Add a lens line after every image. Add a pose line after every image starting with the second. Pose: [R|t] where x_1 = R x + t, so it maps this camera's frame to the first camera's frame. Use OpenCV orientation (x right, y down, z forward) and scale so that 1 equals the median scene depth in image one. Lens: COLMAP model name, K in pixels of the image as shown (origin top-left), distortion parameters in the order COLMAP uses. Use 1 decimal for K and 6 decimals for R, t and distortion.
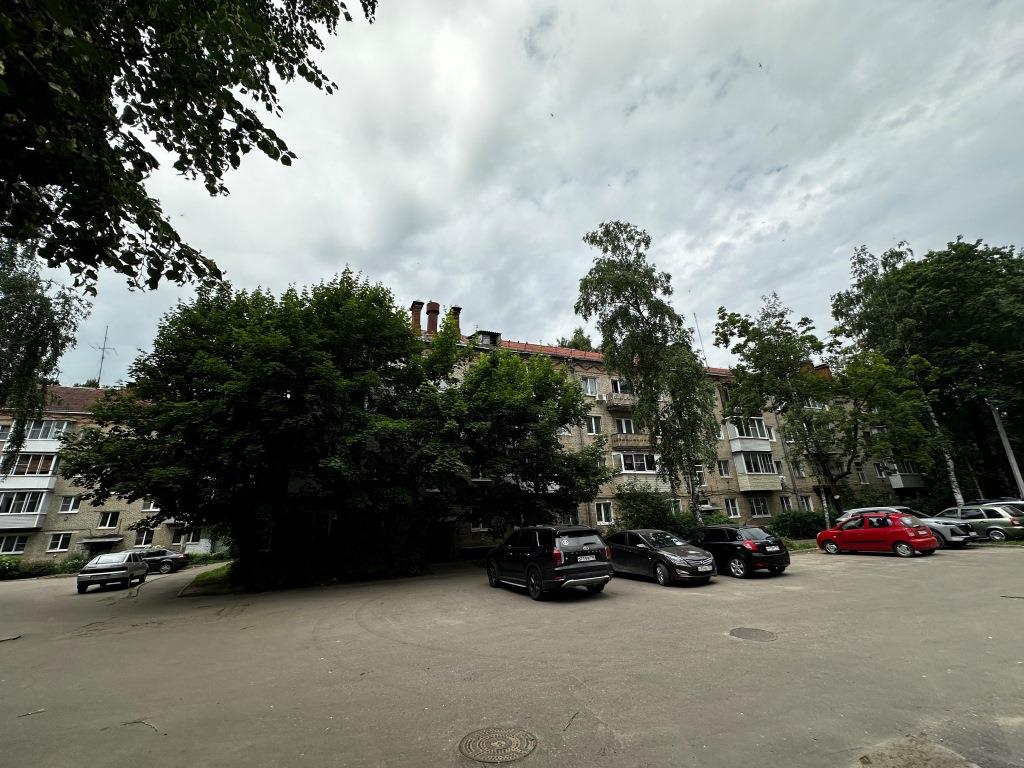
lens RADIAL K [[407.9, 0, 512.8], [0, 407.9, 382.8], [0, 0, 1]] dist [-0.000105, 0.000123]
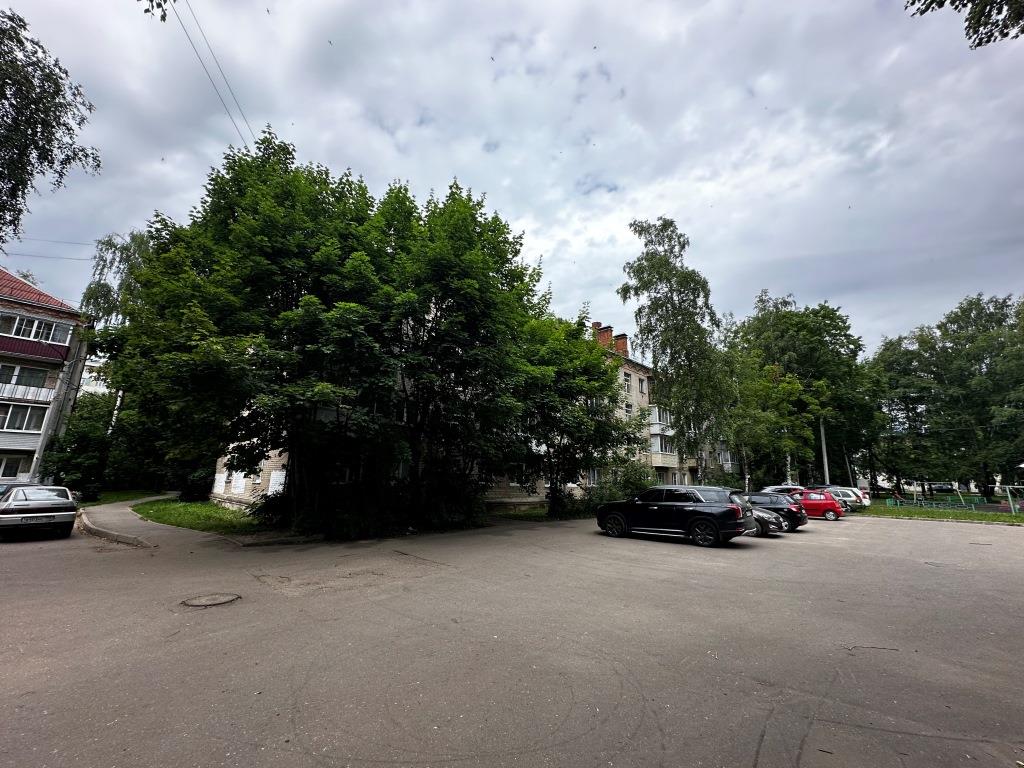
lens RADIAL K [[407.9, 0, 512.8], [0, 407.9, 382.8], [0, 0, 1]] dist [-0.000105, 0.000123]
pose [[0.911600, 0.153947, 0.381163, -0.494946], [-0.186785, 0.981104, 0.050464, 0.061005], [-0.366192, -0.117198, 0.923130, 0.096281]]
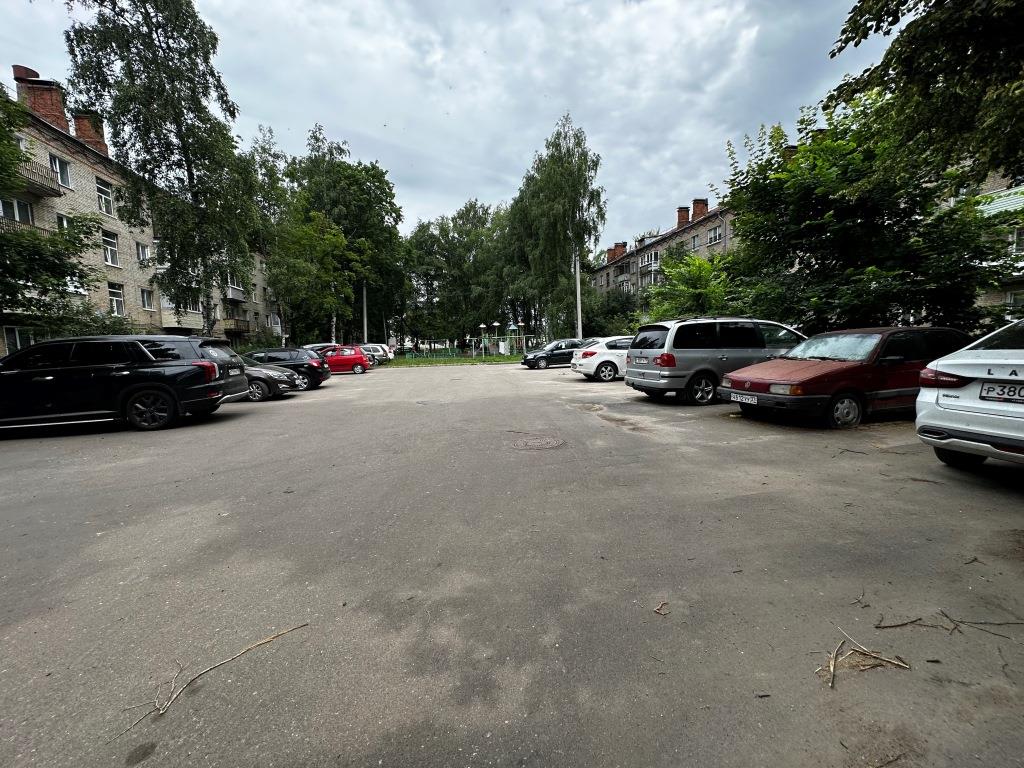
lens RADIAL K [[406.8, 0, 509.7], [0, 406.8, 382.0], [0, 0, 1]] dist [-0.000442, 0.000029]
pose [[0.189551, -0.049272, 0.980634, -0.269066], [-0.293106, 0.950362, 0.104406, 0.100941], [-0.937102, -0.307220, 0.165700, 0.167702]]
